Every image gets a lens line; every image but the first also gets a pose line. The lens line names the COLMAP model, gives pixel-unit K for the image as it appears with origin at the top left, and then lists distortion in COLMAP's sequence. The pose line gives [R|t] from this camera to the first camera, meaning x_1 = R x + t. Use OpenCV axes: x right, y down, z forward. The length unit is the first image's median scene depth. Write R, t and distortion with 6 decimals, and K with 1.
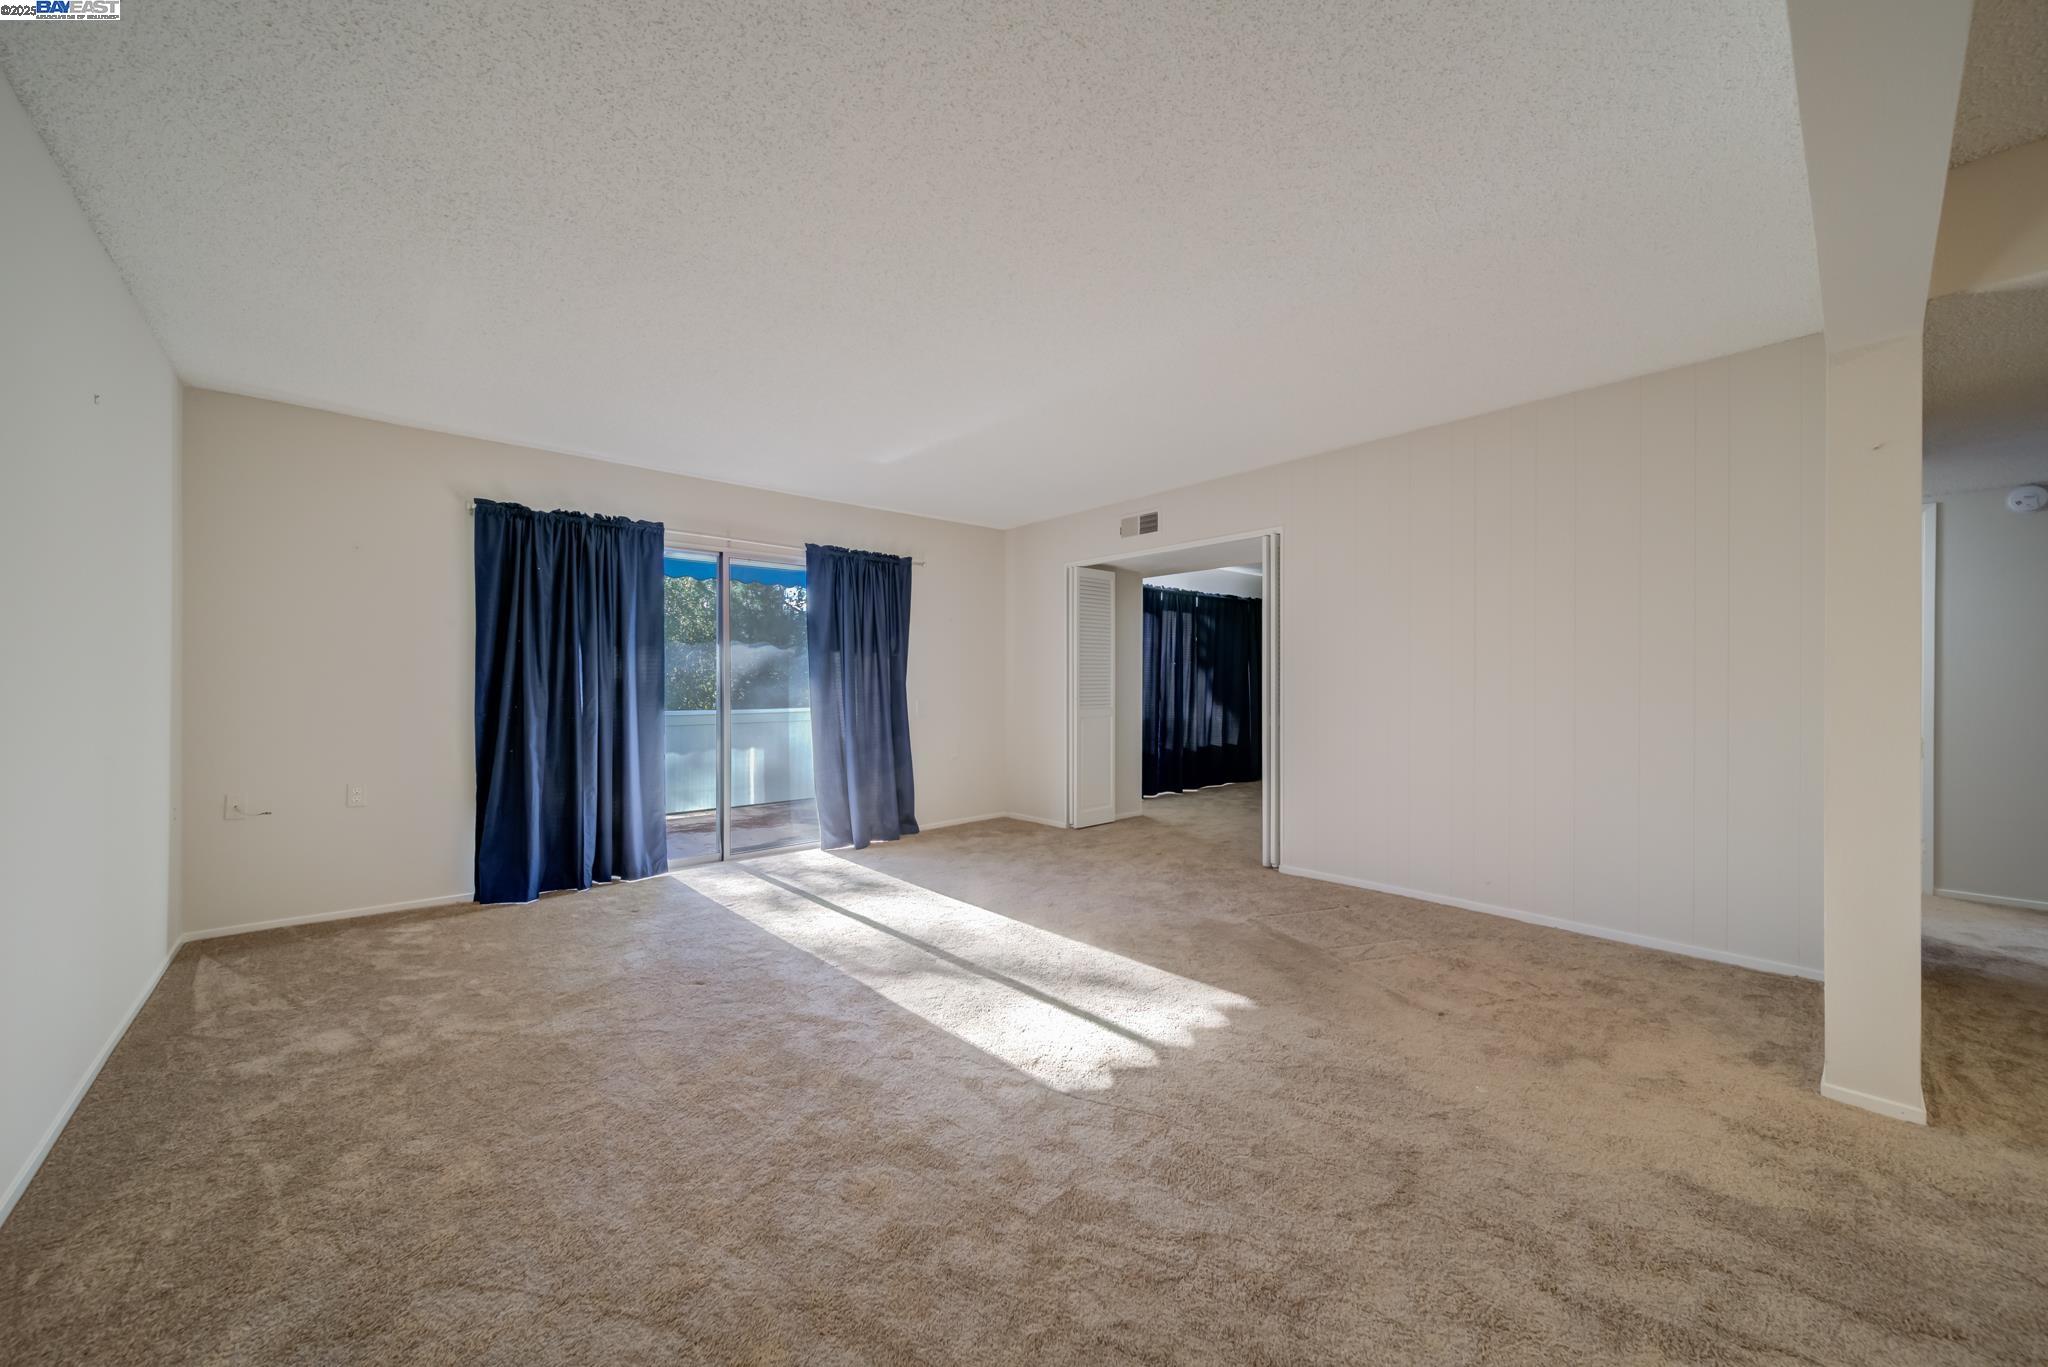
lens RADIAL K [[764.1, 0, 1039.8], [0, 764.1, 672.4], [0, 0, 1]] dist [0.000143, -0.000291]
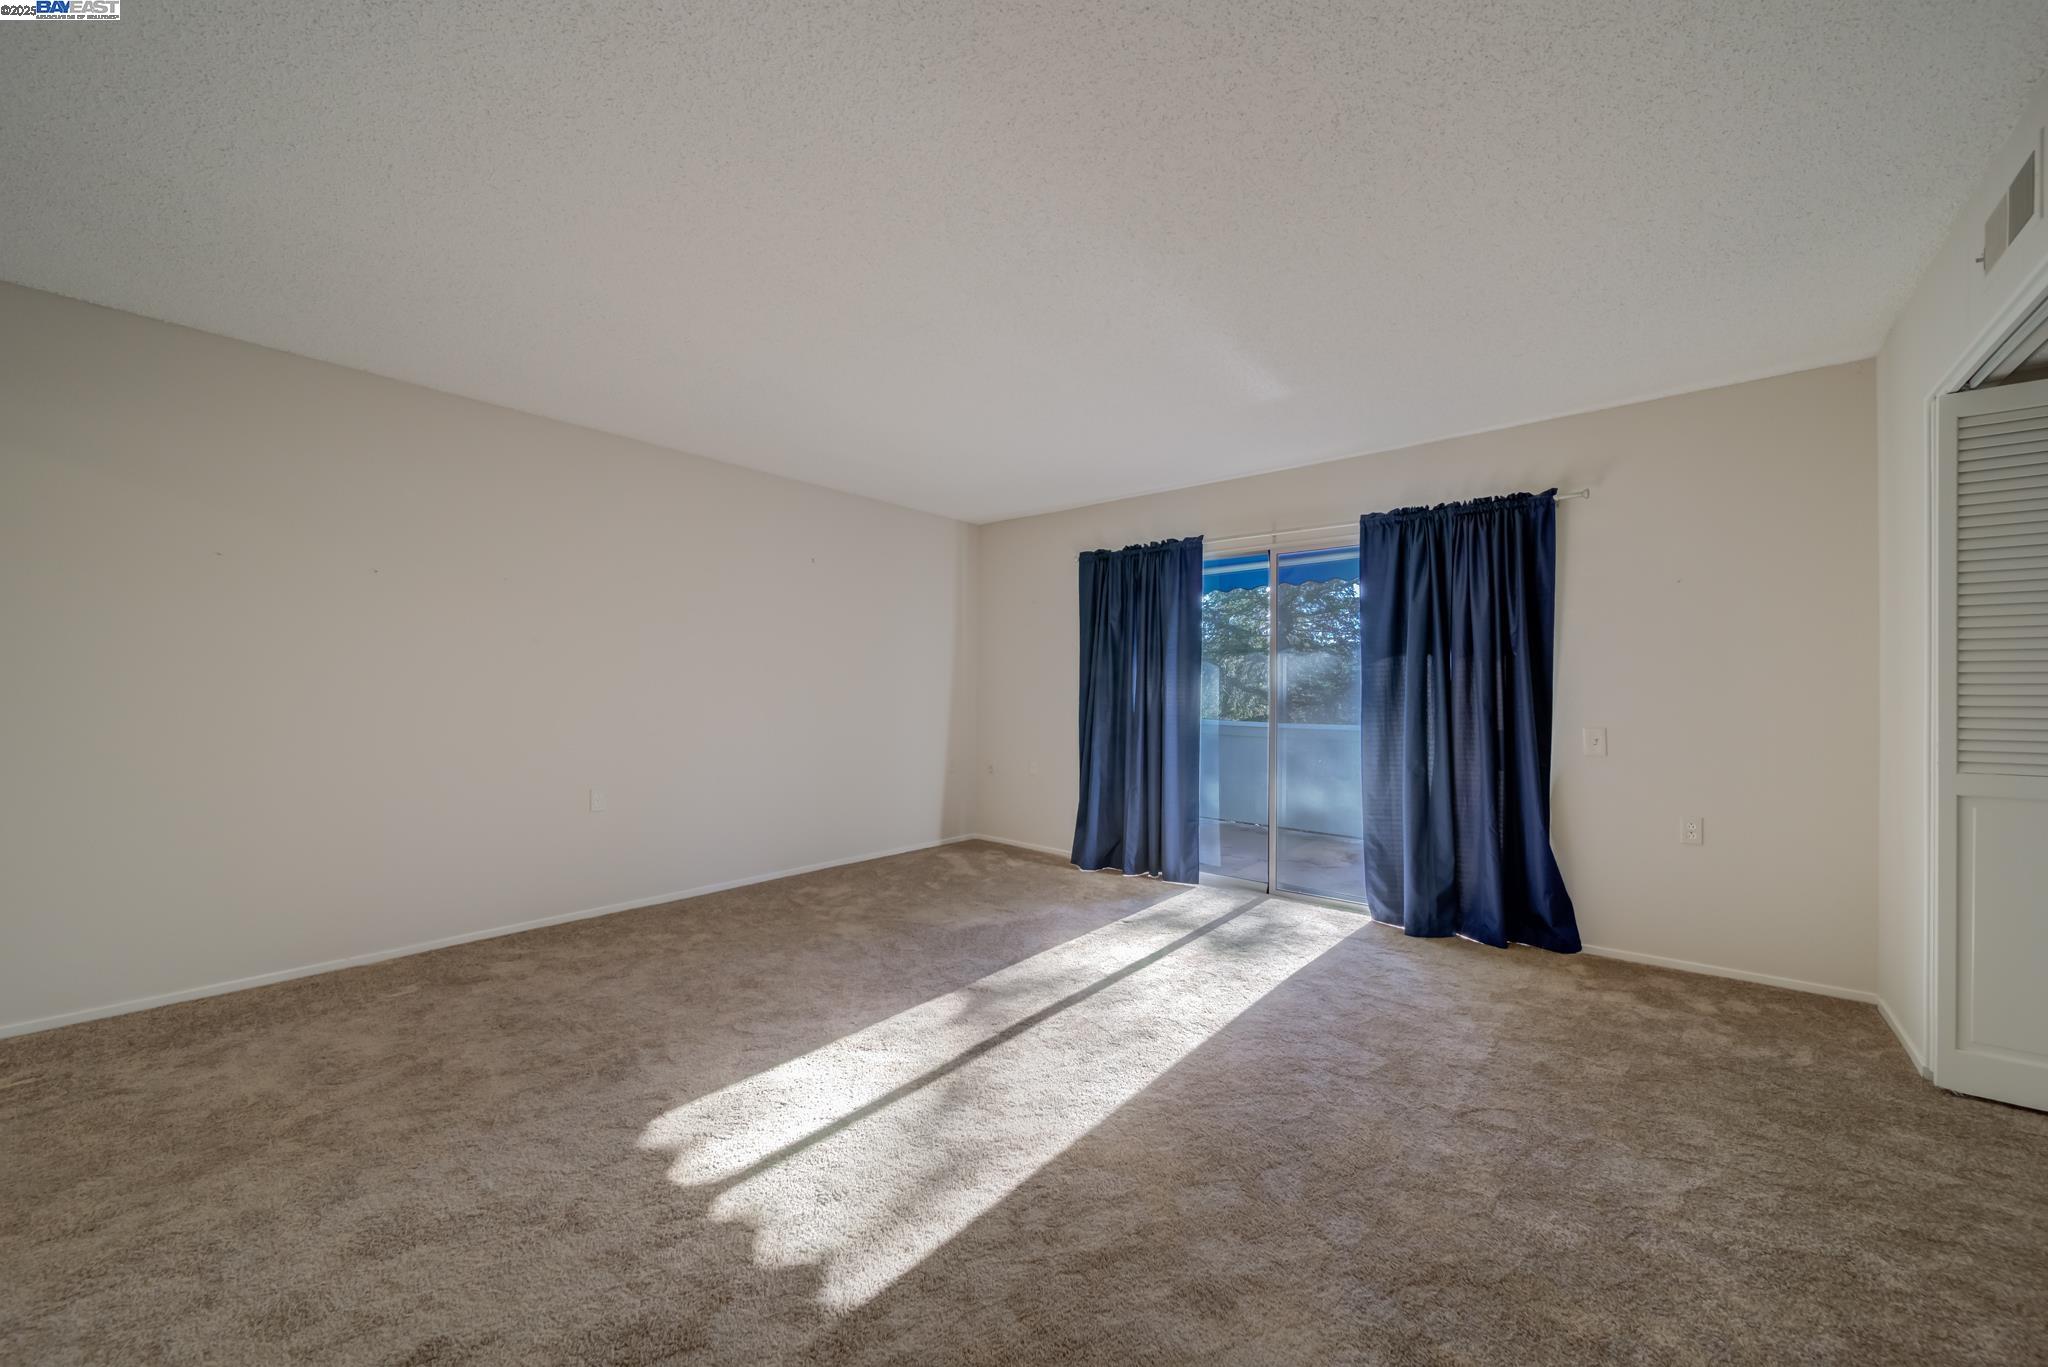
lens RADIAL K [[792.0, 0, 1011.7], [0, 792.0, 677.9], [0, 0, 1]] dist [-0.000235, -0.002325]
pose [[0.093105, -0.008716, -0.995618, 0.551415], [0.014429, 0.999868, -0.007404, -0.005007], [0.995552, -0.013677, 0.093219, 0.696427]]
